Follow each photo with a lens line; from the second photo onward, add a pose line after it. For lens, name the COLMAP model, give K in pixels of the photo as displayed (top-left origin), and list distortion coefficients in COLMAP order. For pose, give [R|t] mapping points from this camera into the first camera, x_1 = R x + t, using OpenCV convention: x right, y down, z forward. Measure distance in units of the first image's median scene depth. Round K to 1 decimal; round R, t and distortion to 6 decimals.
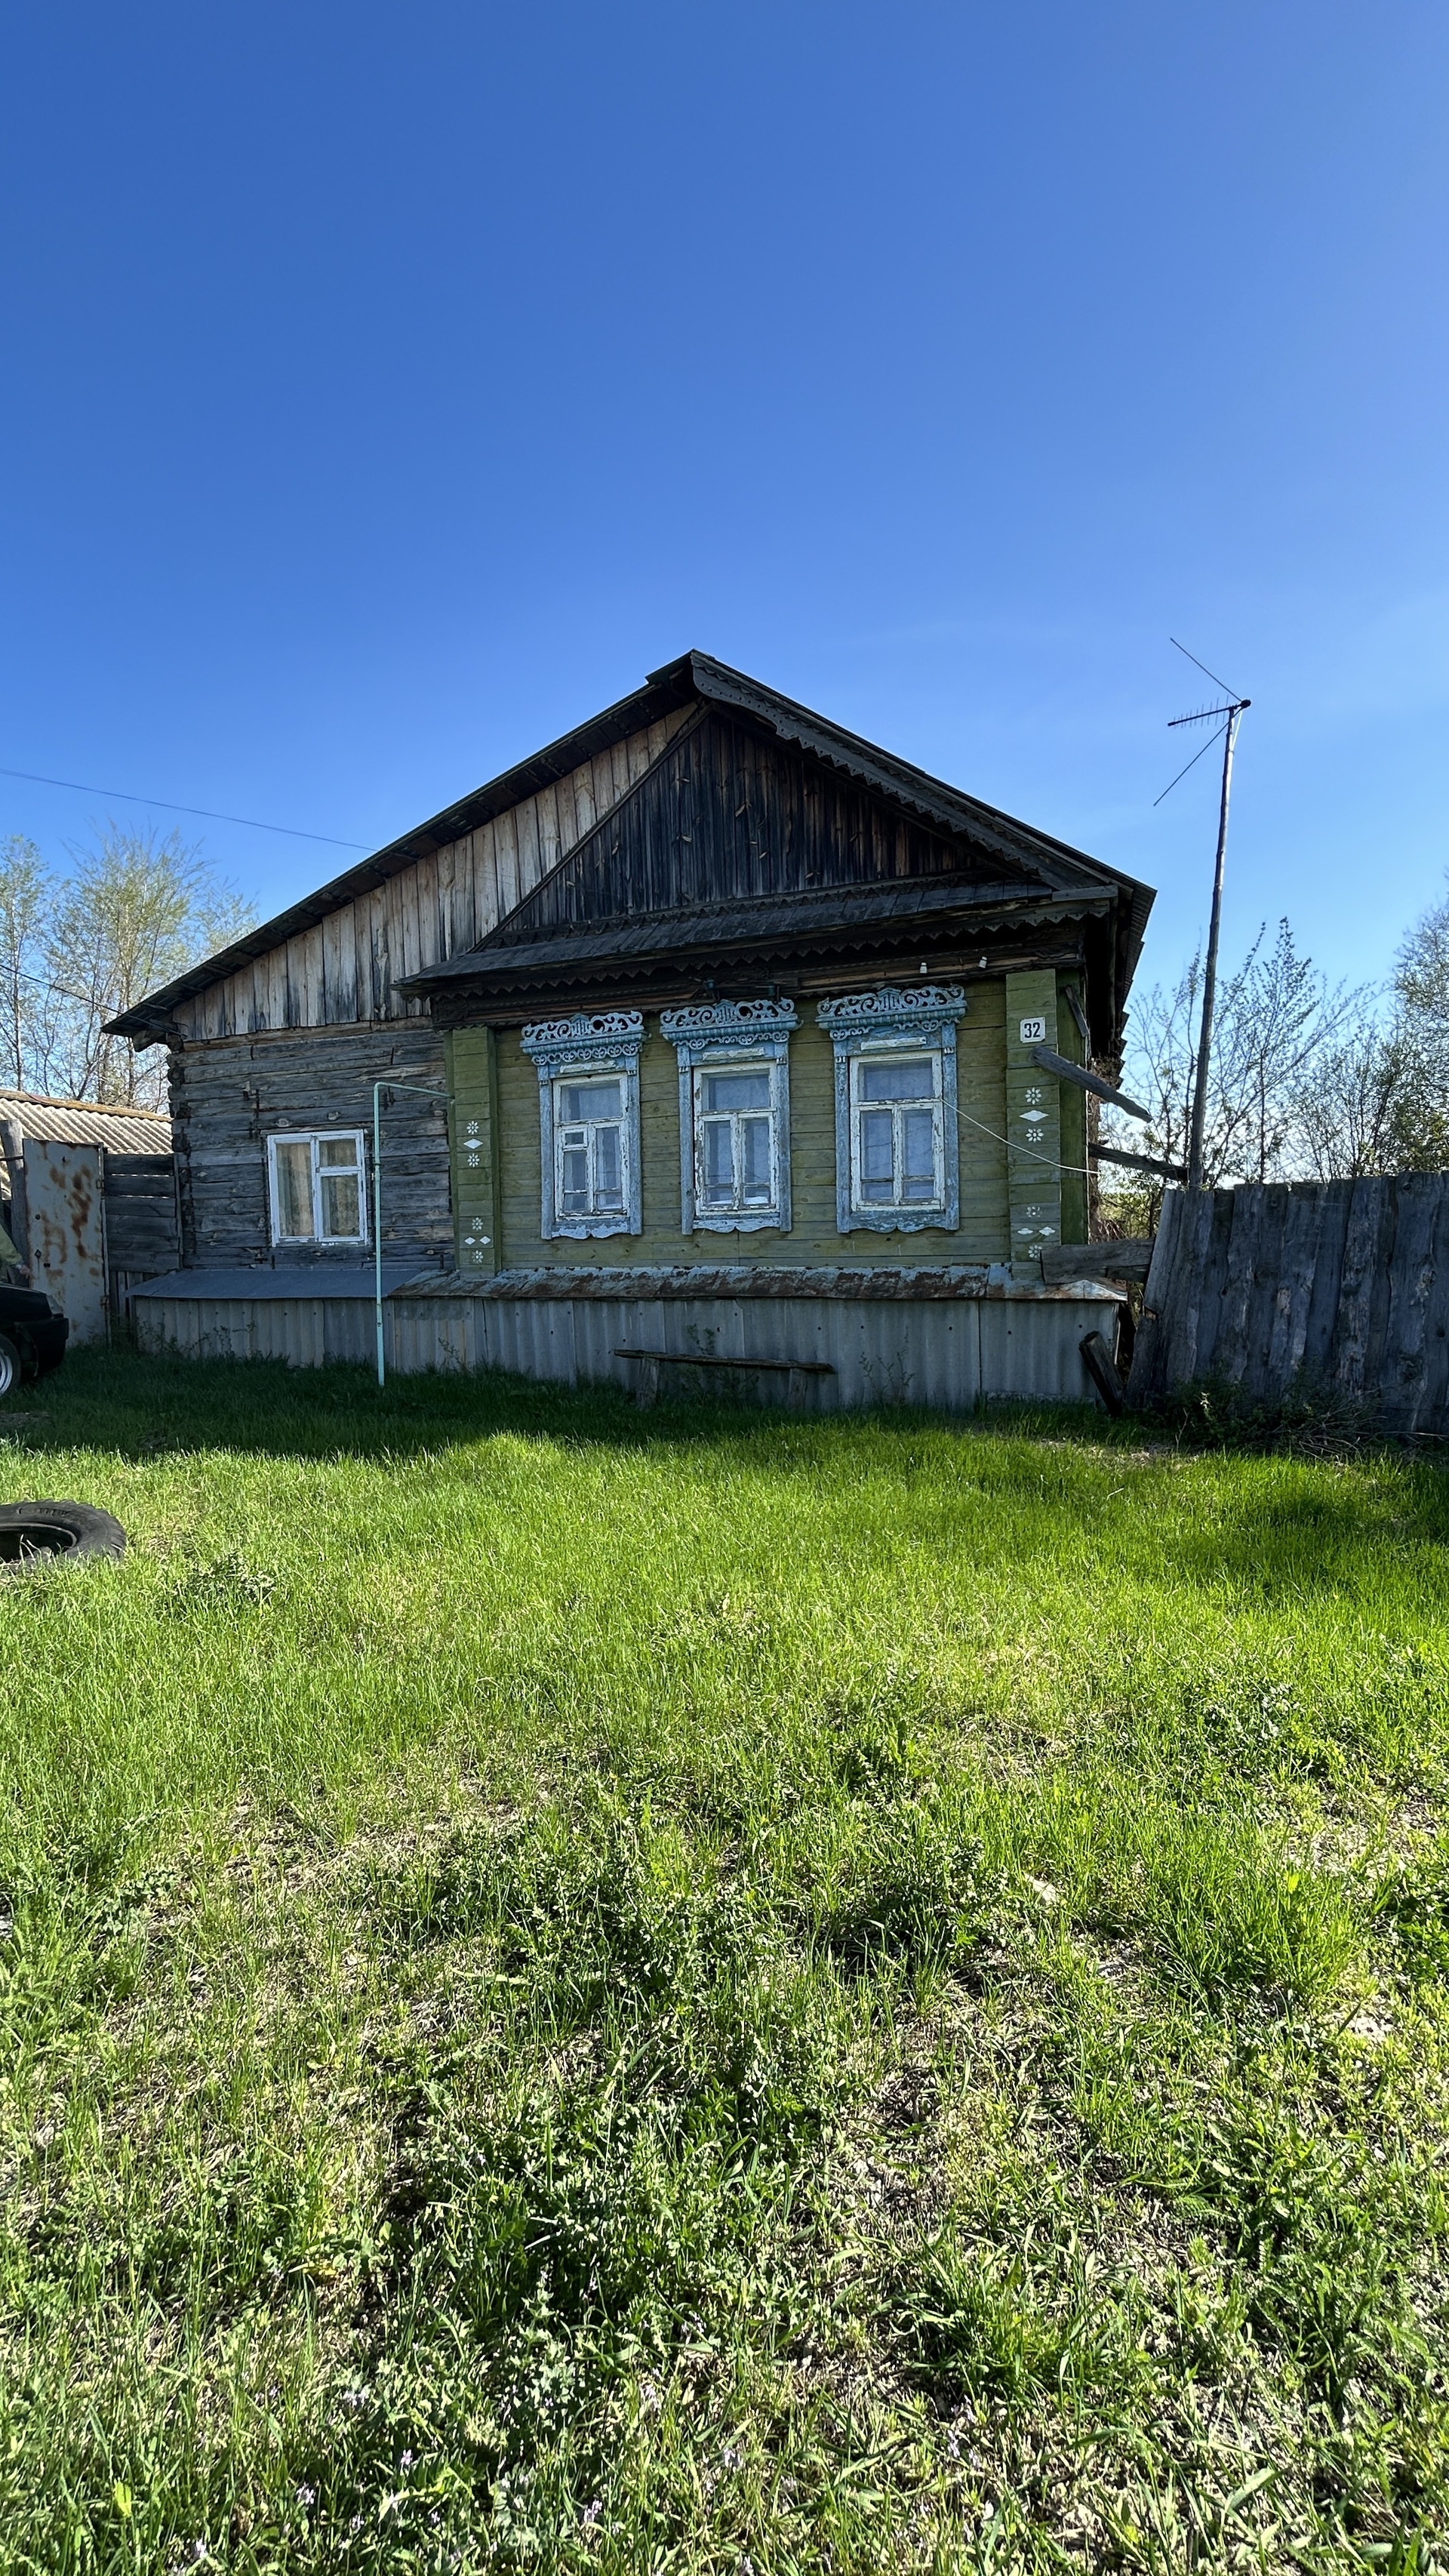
lens RADIAL K [[1025.4, 0, 723.0], [0, 1025.4, 1280.1], [0, 0, 1]] dist [0.000543, -0.000054]
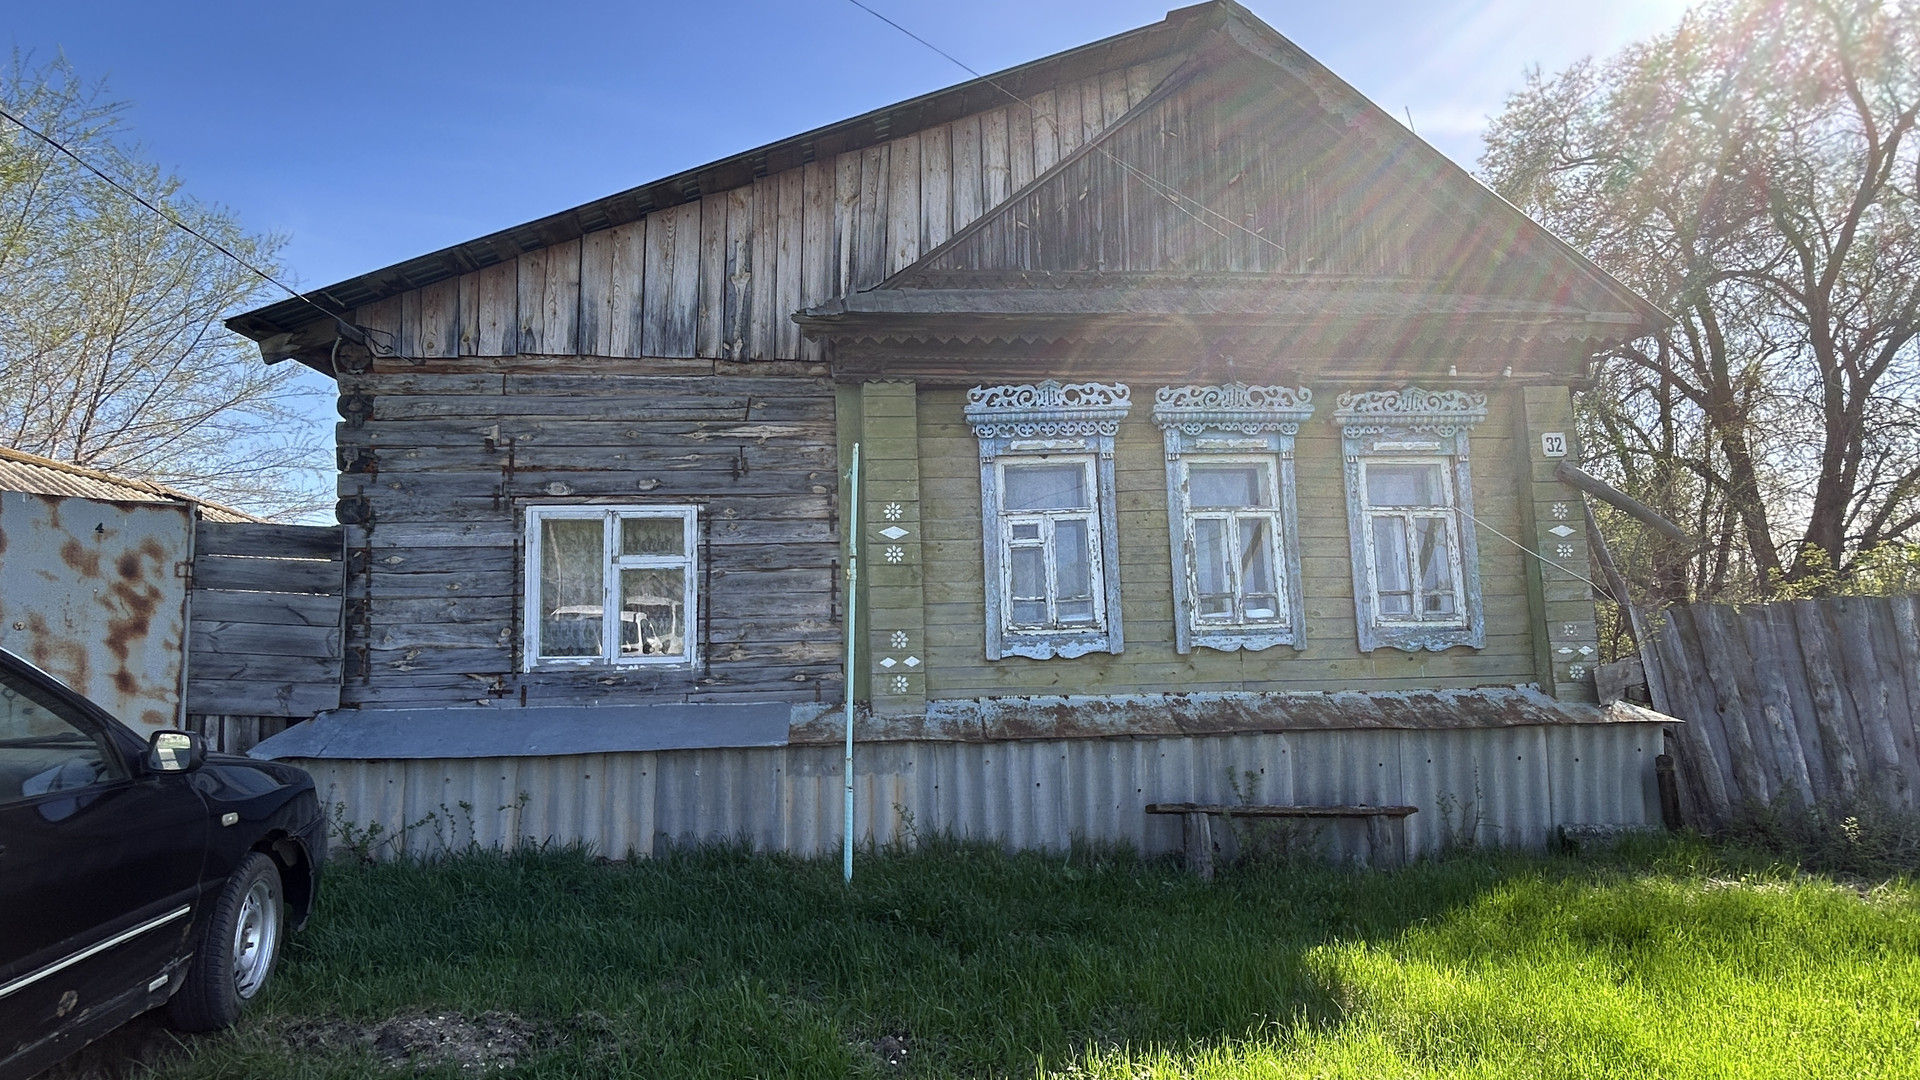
lens RADIAL K [[1003.9, 0, 958.9], [0, 1003.9, 546.5], [0, 0, 1]] dist [0.002882, -0.001290]
pose [[0.908329, 0.037978, 0.416528, -0.514578], [0.017063, 0.991675, -0.127630, -0.028543], [-0.417908, 0.123037, 0.900119, 0.324147]]
